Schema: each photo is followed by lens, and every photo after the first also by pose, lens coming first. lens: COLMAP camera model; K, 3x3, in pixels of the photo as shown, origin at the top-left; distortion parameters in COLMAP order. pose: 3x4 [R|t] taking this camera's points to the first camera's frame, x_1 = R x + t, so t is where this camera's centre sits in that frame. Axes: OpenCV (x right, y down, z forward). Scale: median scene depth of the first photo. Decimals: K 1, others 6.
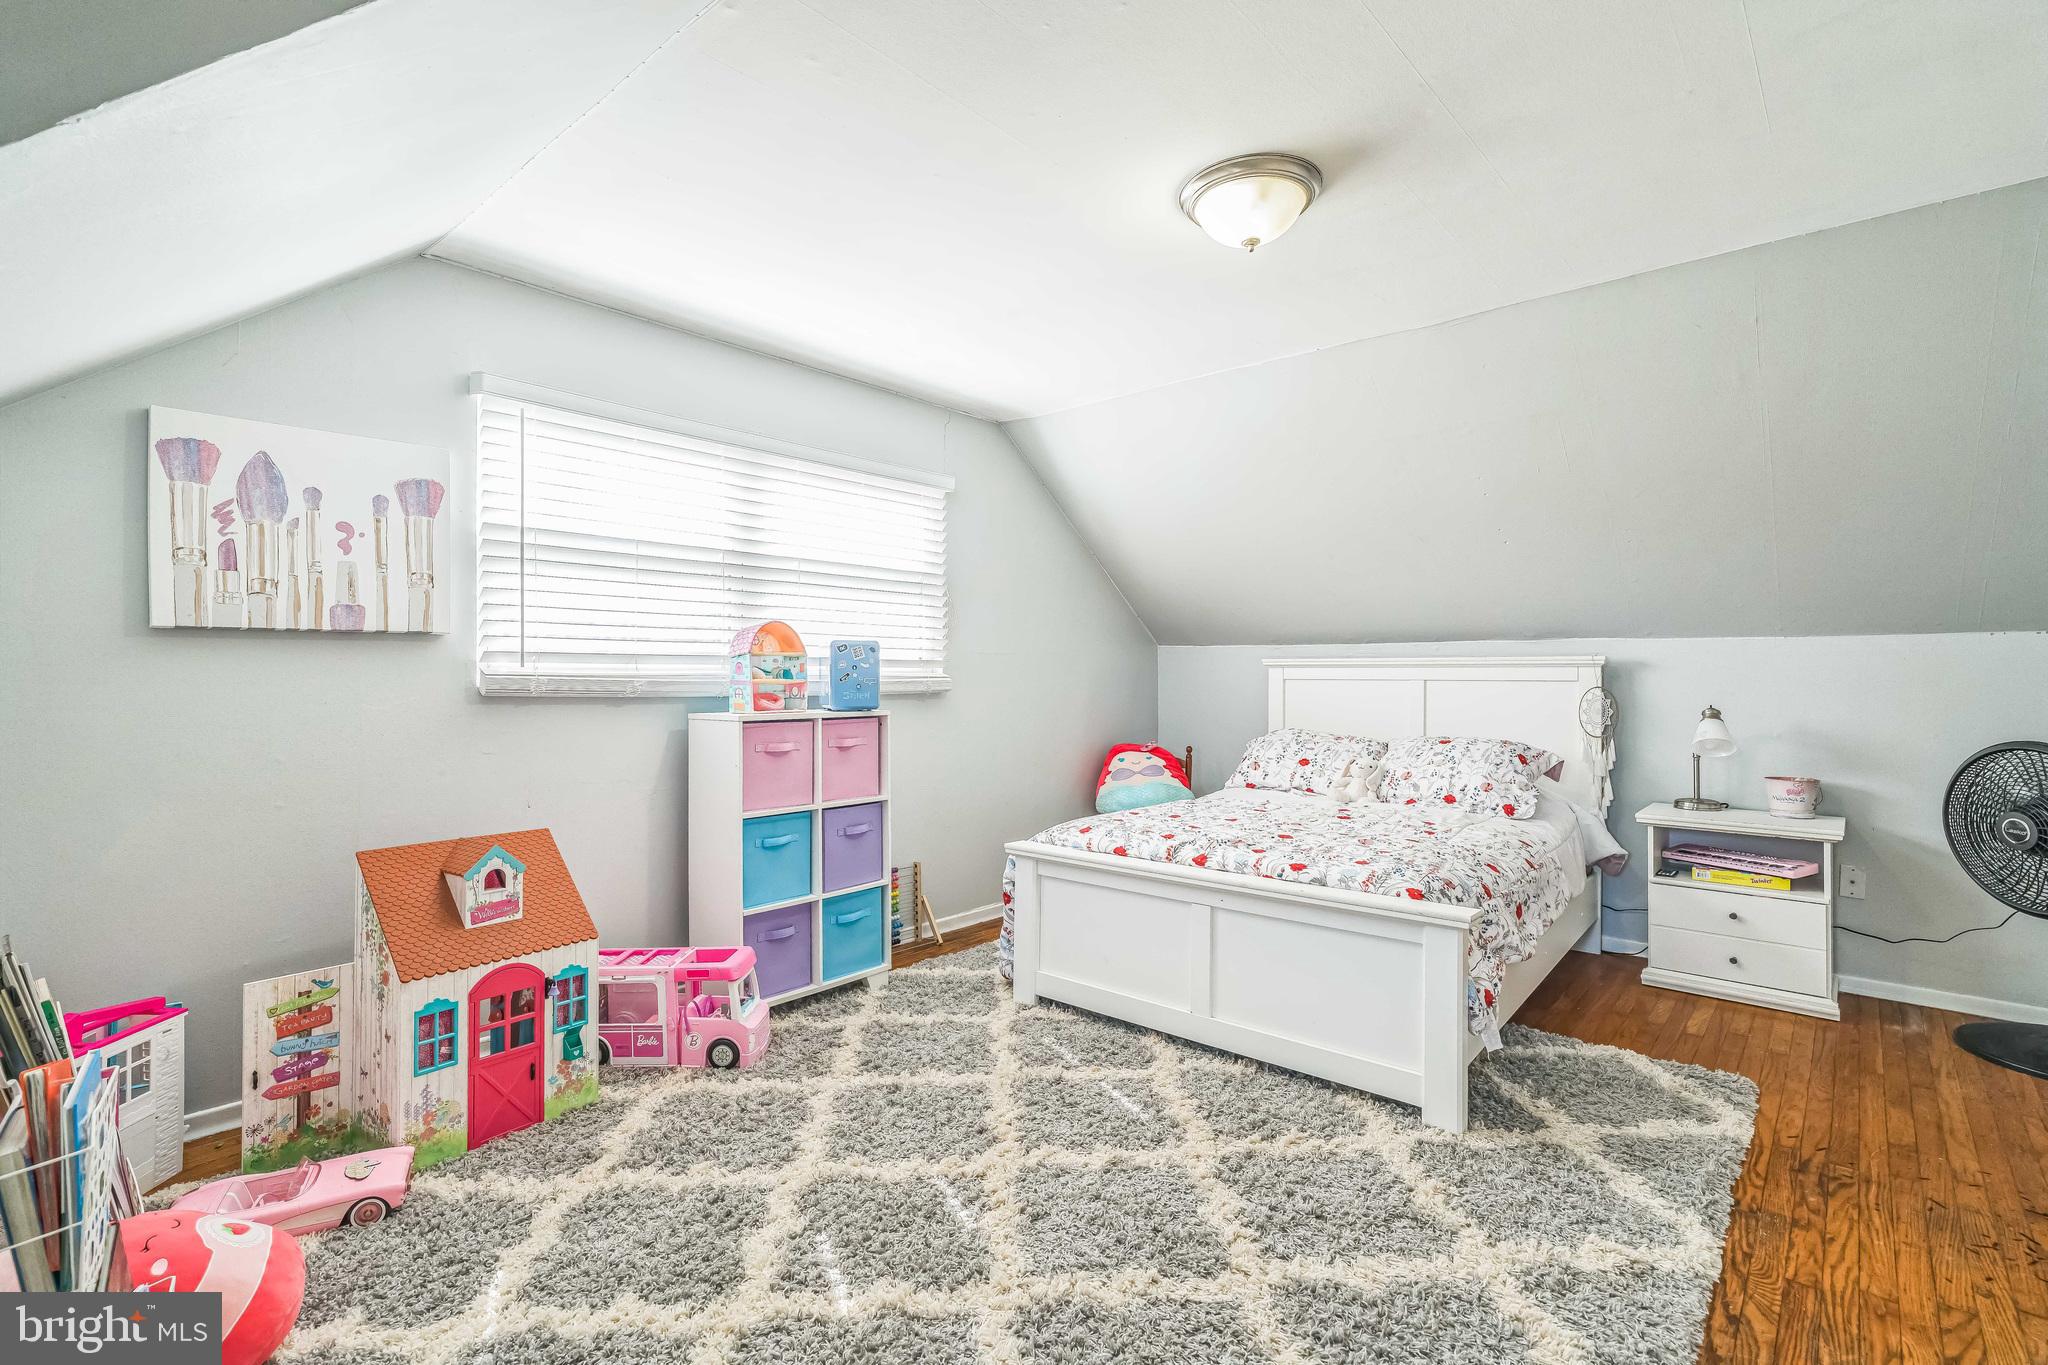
lens RADIAL K [[942.6, 0, 1019.3], [0, 942.6, 662.9], [0, 0, 1]] dist [-0.005885, 0.000003]
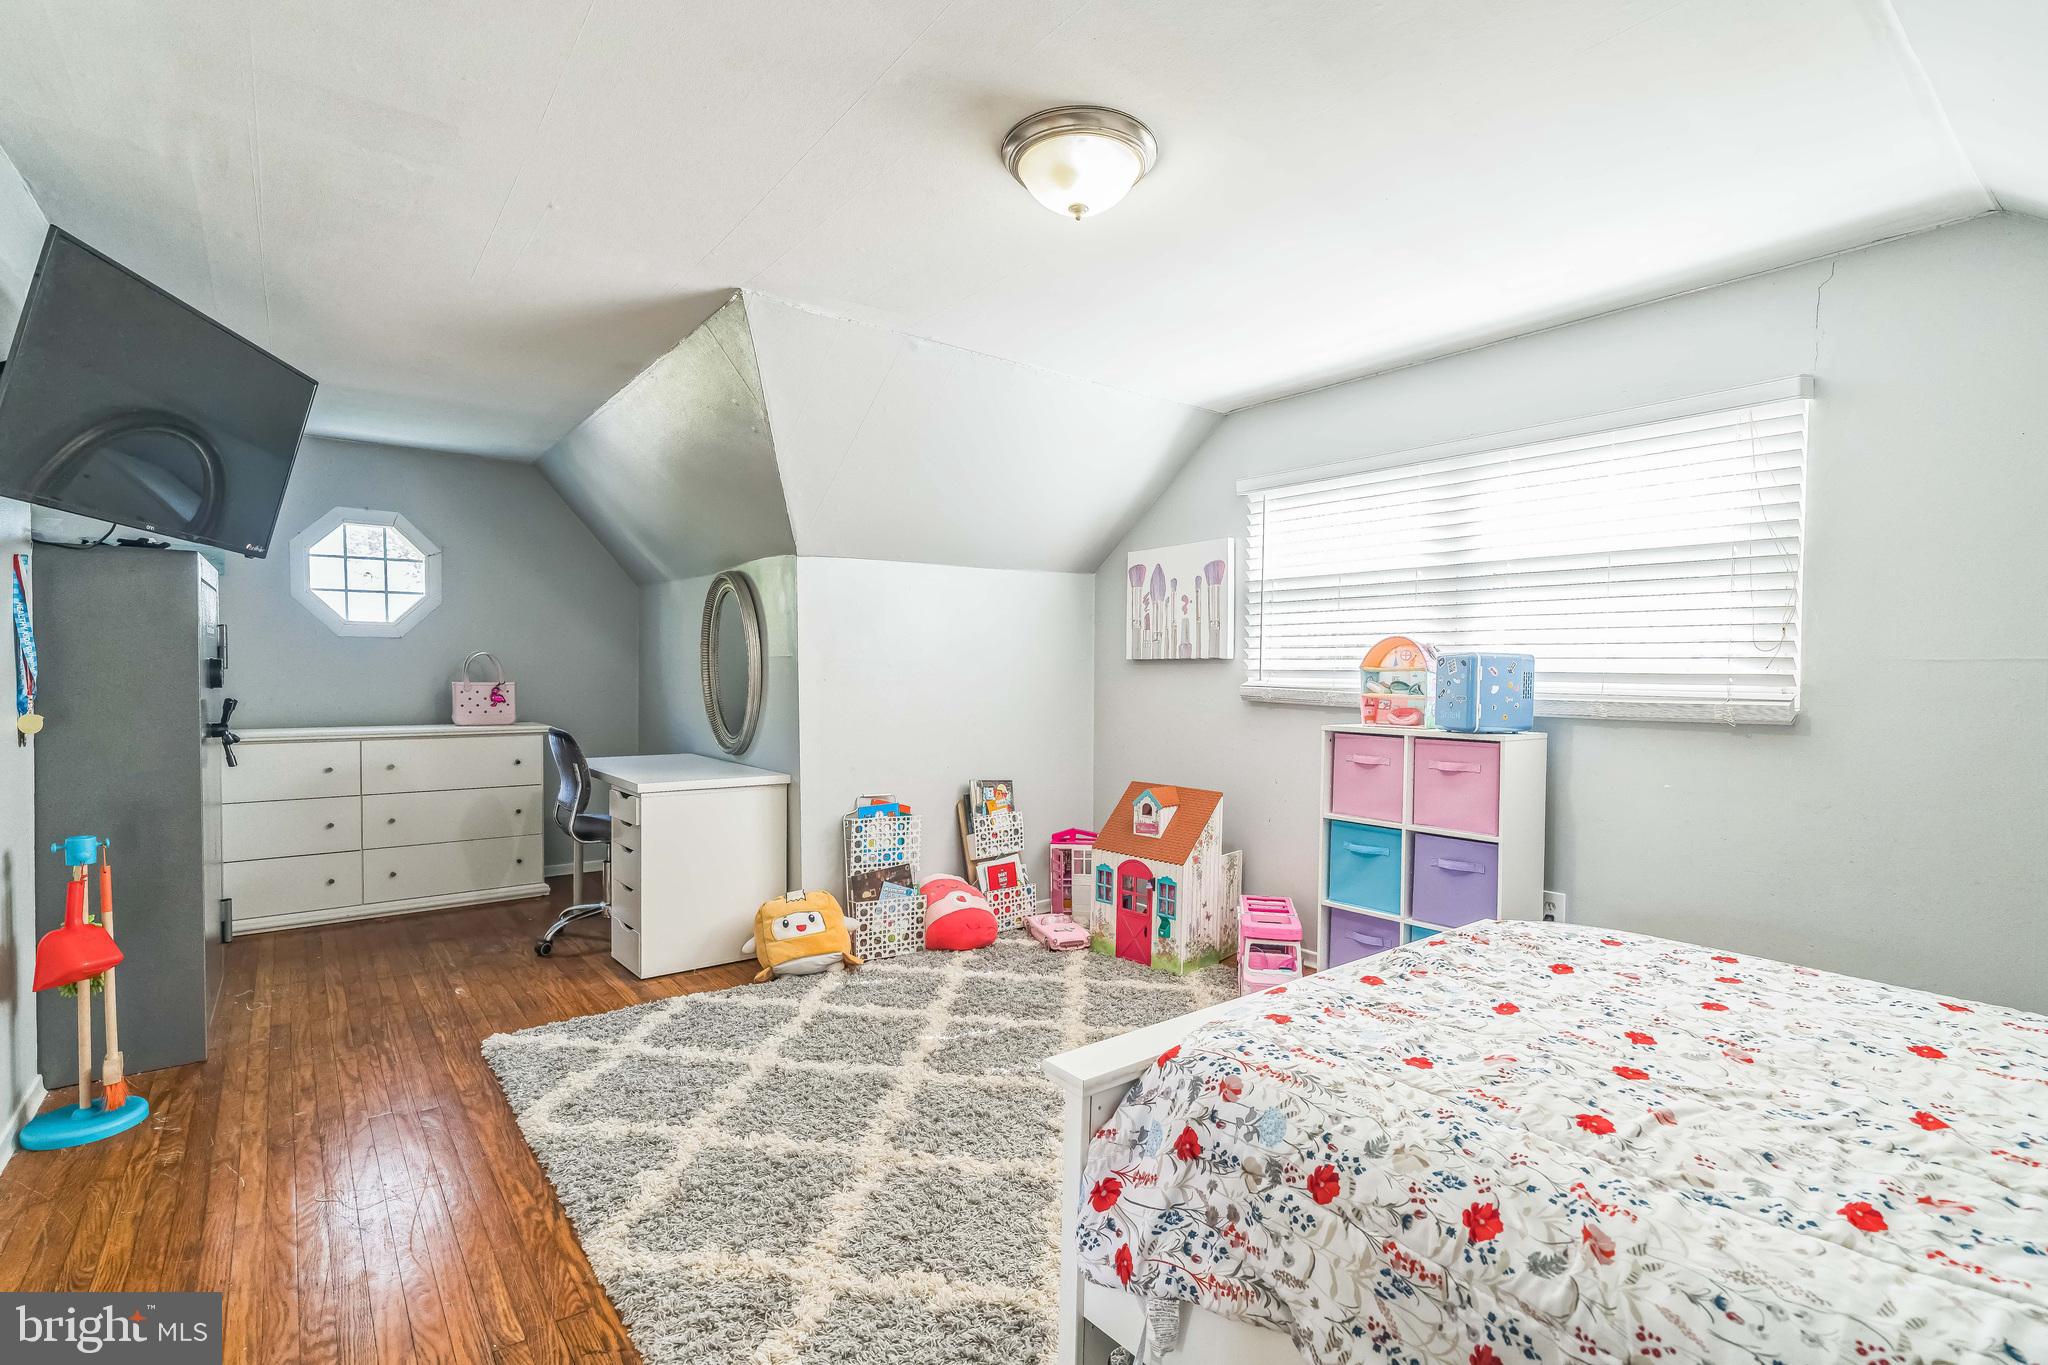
lens RADIAL K [[955.4, 0, 1011.8], [0, 955.4, 705.0], [0, 0, 1]] dist [-0.007703, 0.000681]
pose [[-0.185927, 0.032253, -0.982034, 1.107828], [0.001473, 0.999469, 0.032546, -0.007562], [0.982562, 0.004605, -0.185876, 1.063402]]
